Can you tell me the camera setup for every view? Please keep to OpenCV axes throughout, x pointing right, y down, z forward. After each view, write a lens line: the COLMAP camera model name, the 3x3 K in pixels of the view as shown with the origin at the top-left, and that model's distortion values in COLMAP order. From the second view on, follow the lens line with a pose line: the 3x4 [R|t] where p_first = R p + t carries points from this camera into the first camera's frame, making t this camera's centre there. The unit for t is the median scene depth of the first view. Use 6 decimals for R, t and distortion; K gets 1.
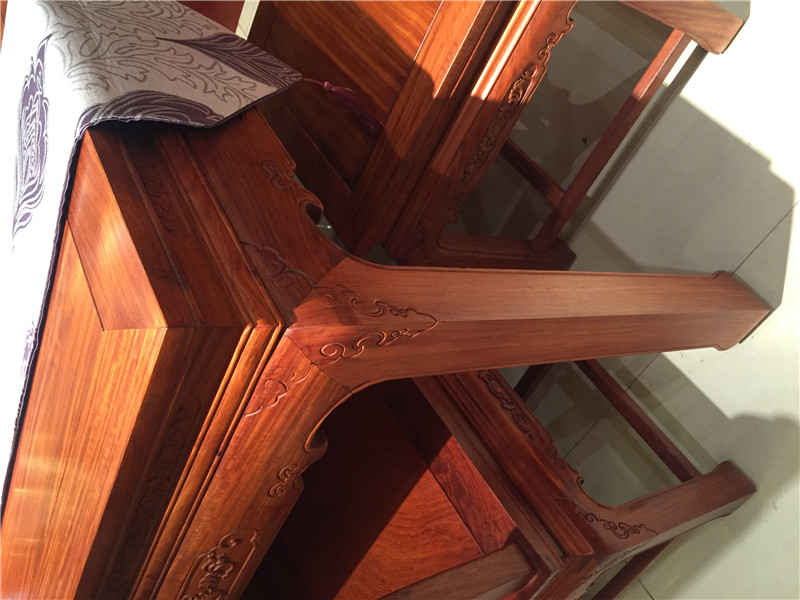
lens RADIAL K [[669.7, 0, 400.0], [0, 669.7, 300.0], [0, 0, 1]] dist [0.039314, -0.001071]
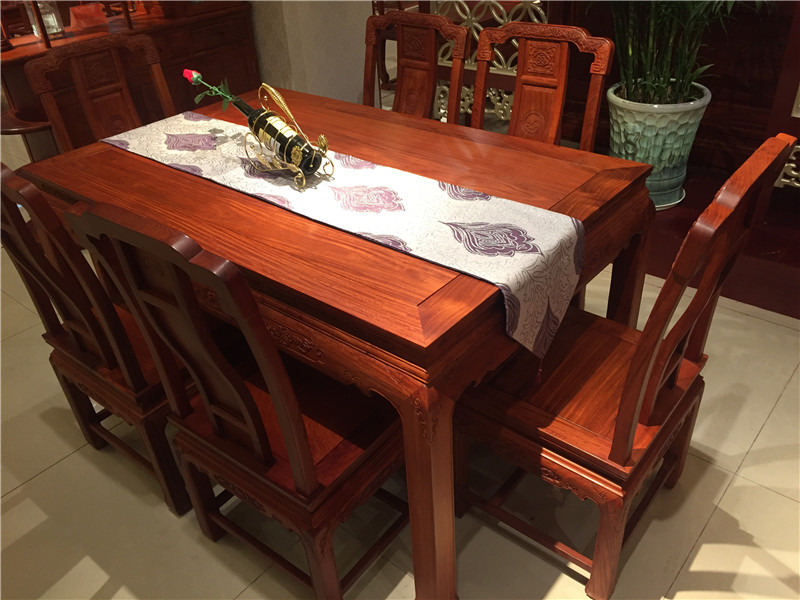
lens RADIAL K [[669.7, 0, 400.0], [0, 669.7, 300.0], [0, 0, 1]] dist [0.039314, -0.001071]
pose [[0.070238, 0.992118, -0.103770, -0.146127], [-0.997513, 0.069248, -0.013115, 0.094754], [-0.005826, 0.104433, 0.994515, -0.975377]]
